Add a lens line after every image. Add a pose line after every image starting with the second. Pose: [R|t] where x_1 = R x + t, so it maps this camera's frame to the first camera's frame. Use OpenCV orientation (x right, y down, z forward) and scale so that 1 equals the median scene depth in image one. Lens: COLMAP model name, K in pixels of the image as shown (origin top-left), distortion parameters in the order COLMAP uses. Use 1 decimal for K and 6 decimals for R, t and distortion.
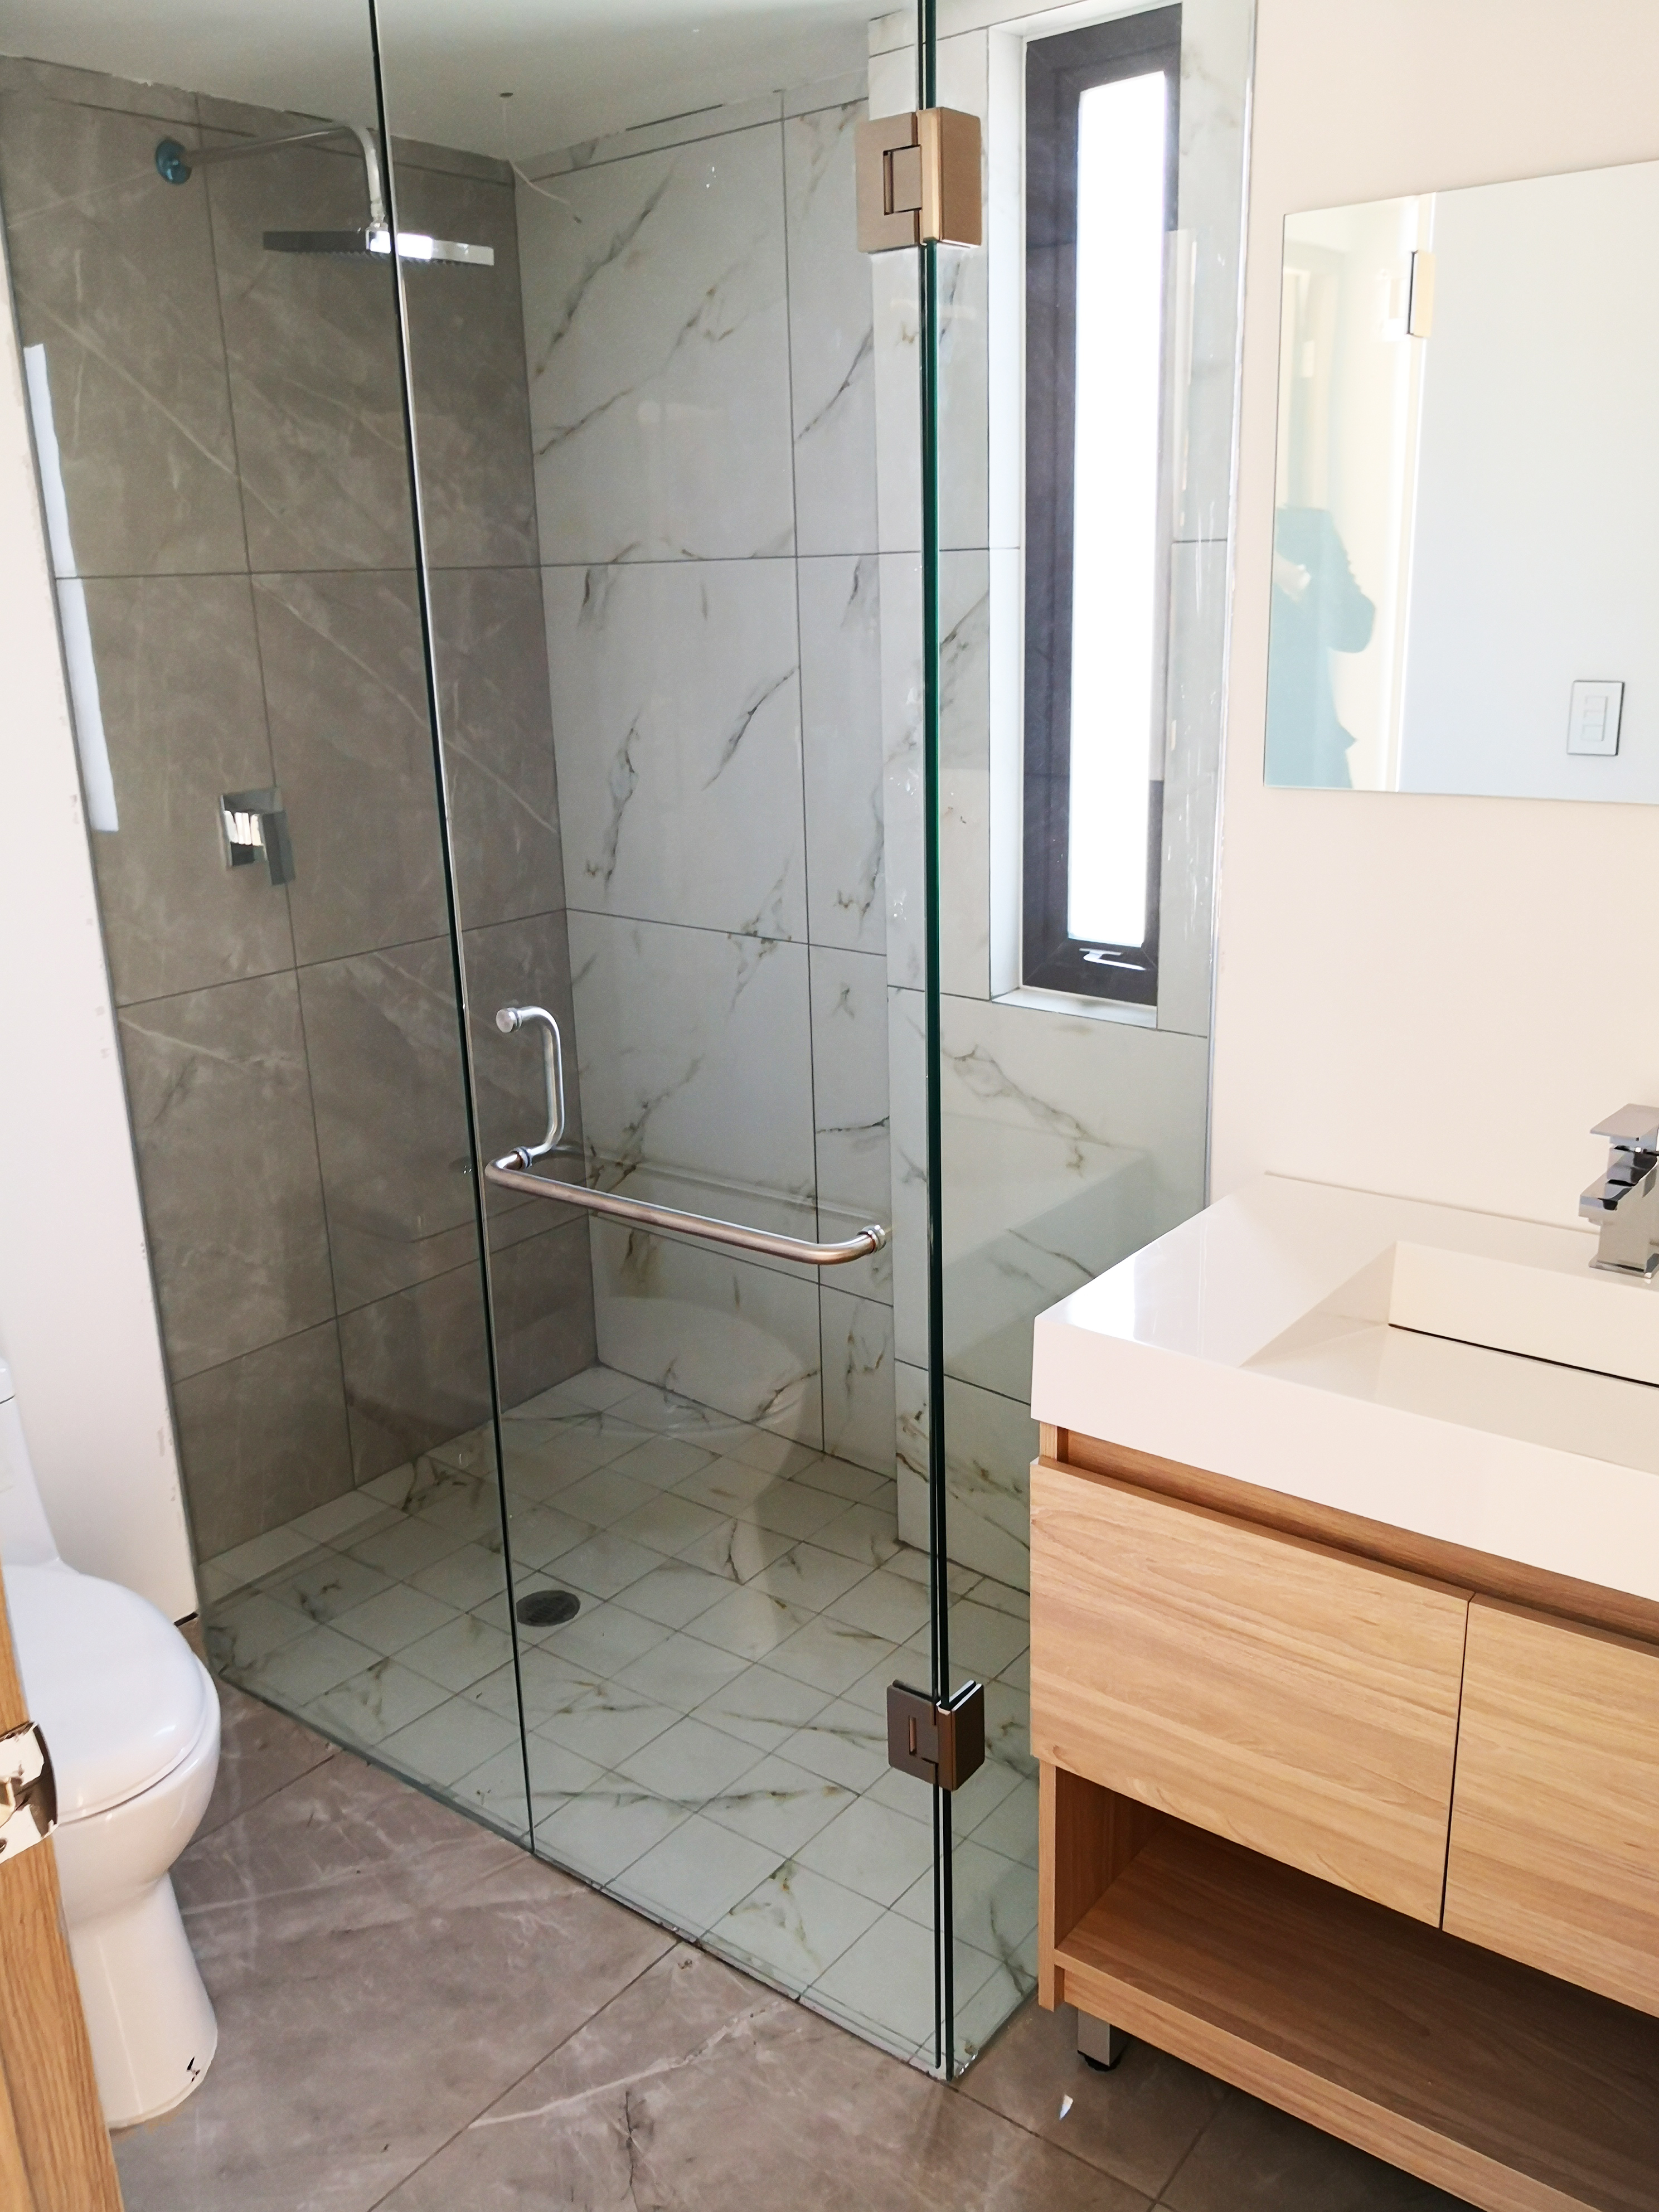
lens RADIAL K [[1824.6, 0, 829.5], [0, 1824.6, 1106.0], [0, 0, 1]] dist [0.043573, -0.115139]
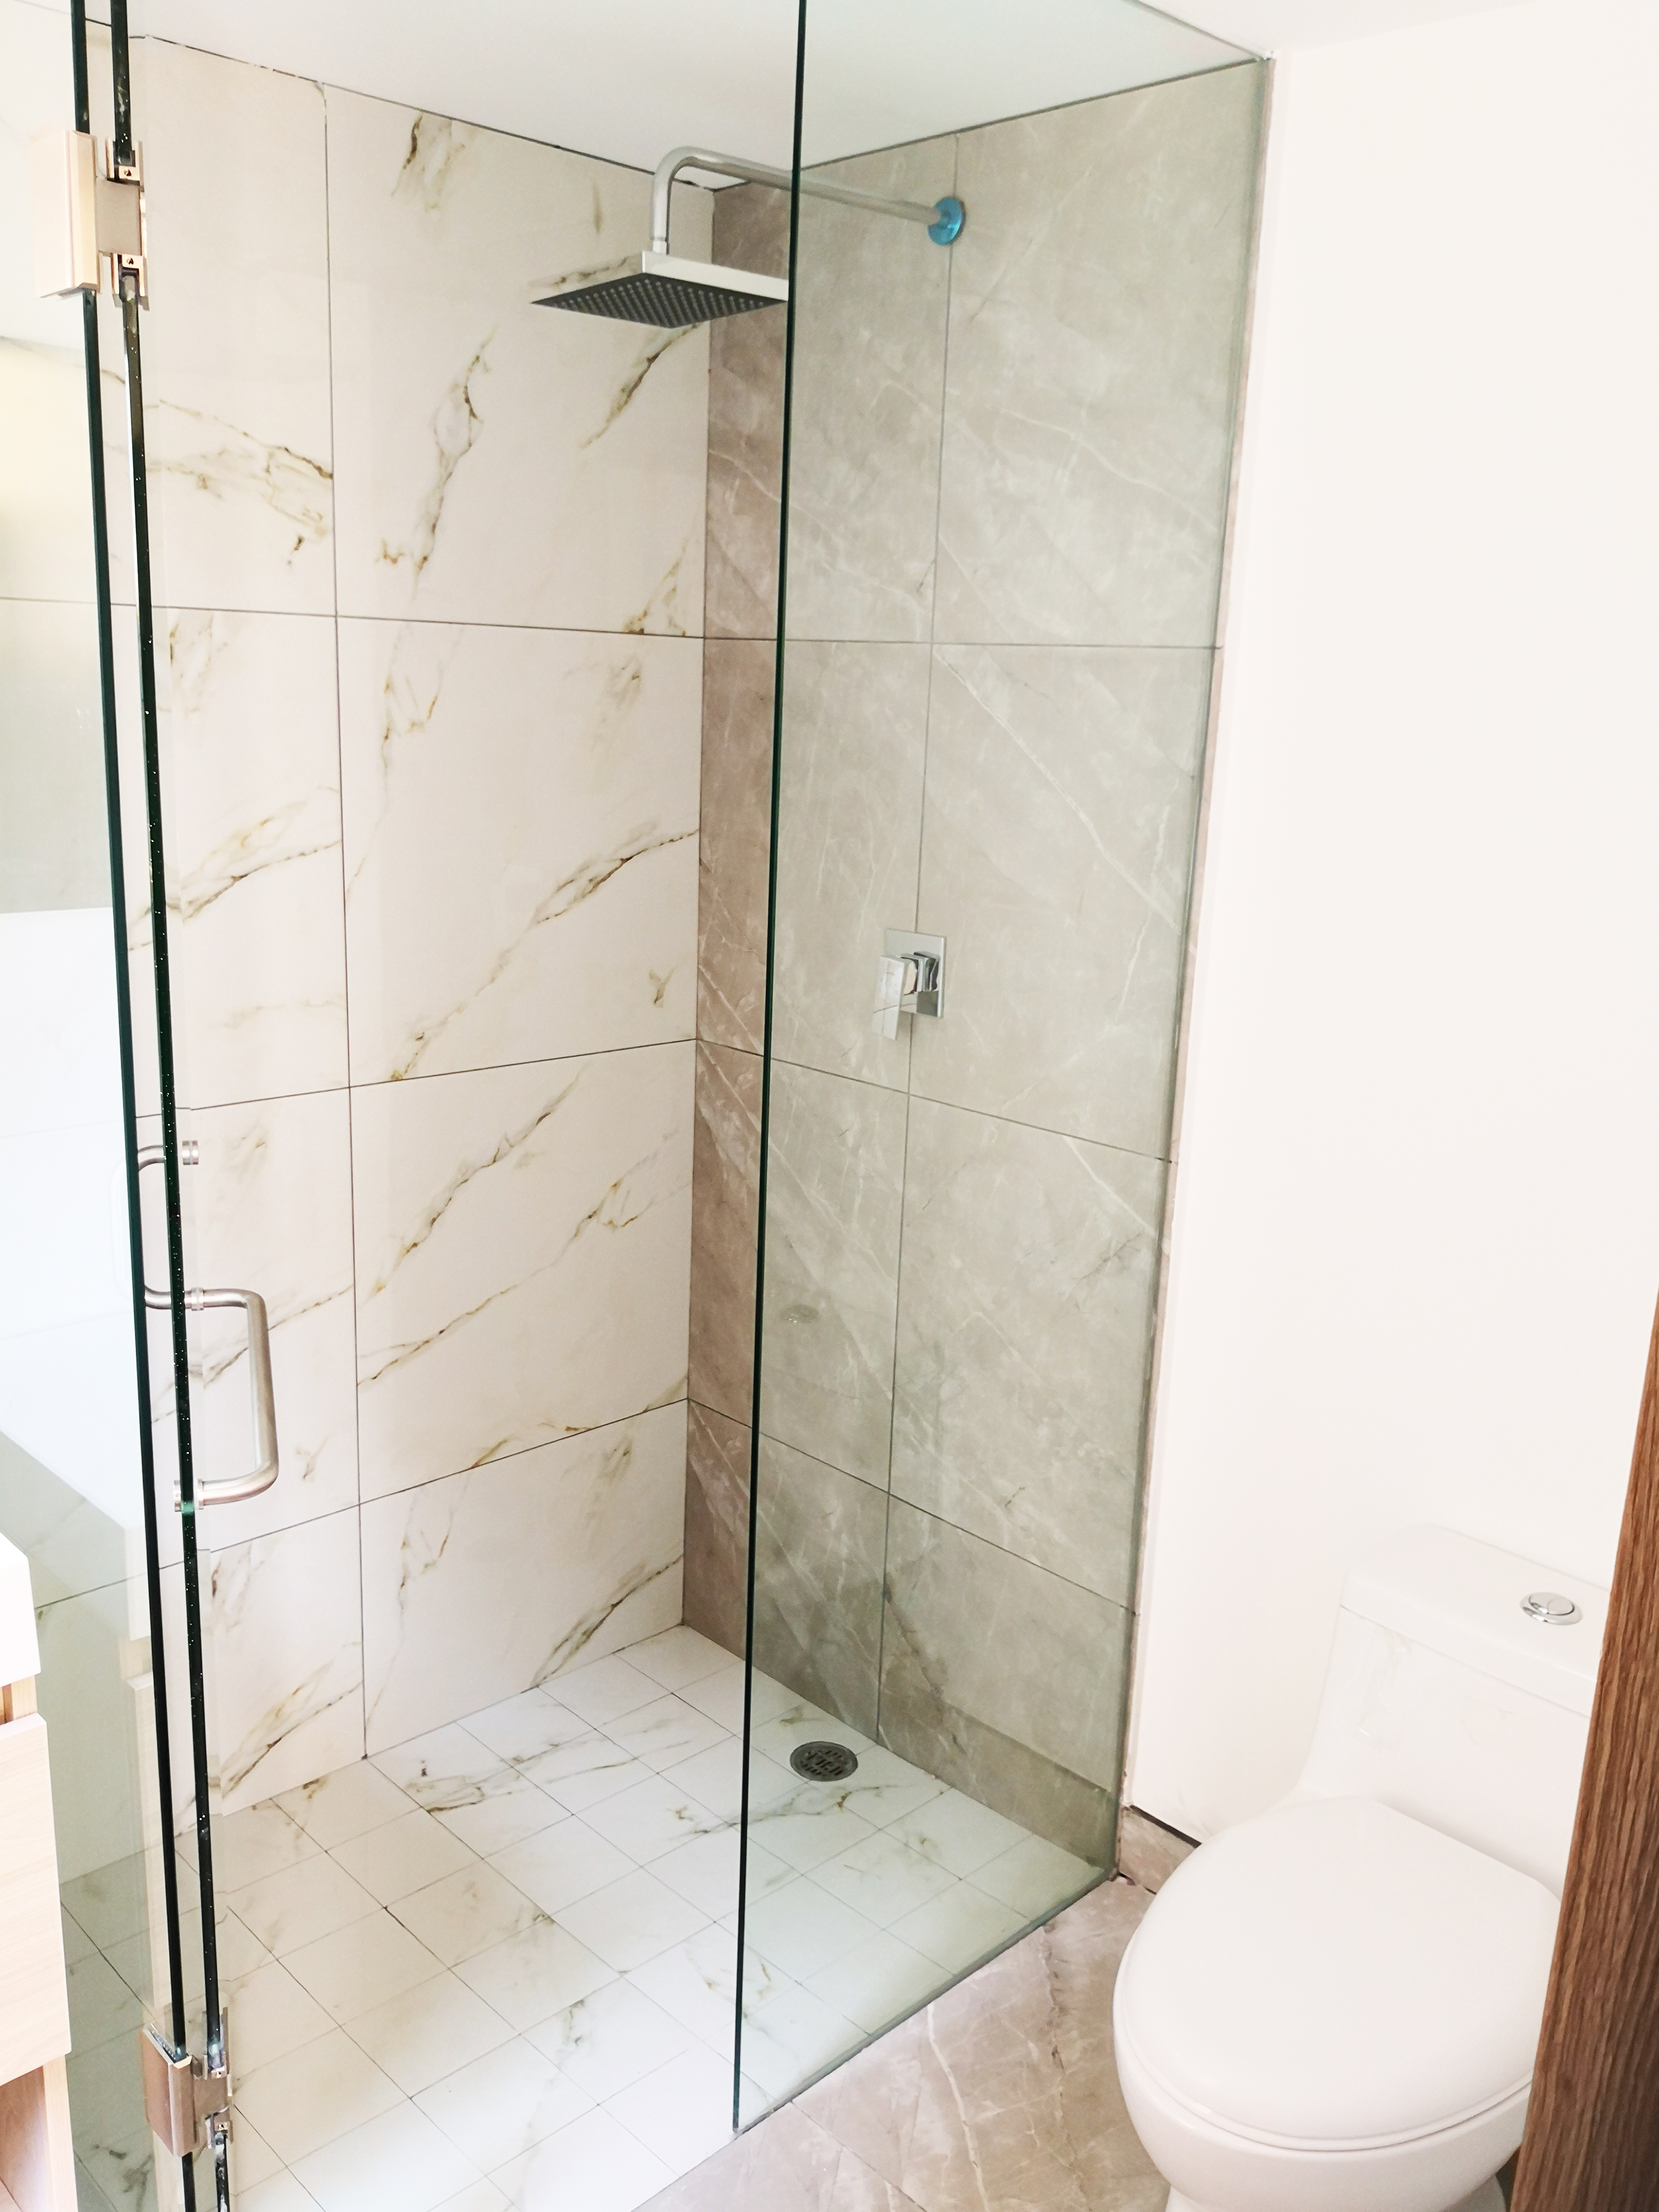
lens RADIAL K [[1824.6, 0, 829.5], [0, 1824.6, 1106.0], [0, 0, 1]] dist [0.043573, -0.115139]
pose [[-0.135655, 0.267575, -0.953940, 0.572391], [-0.291946, 0.909294, 0.296568, -0.332537], [0.946766, 0.318730, -0.045232, 1.057580]]
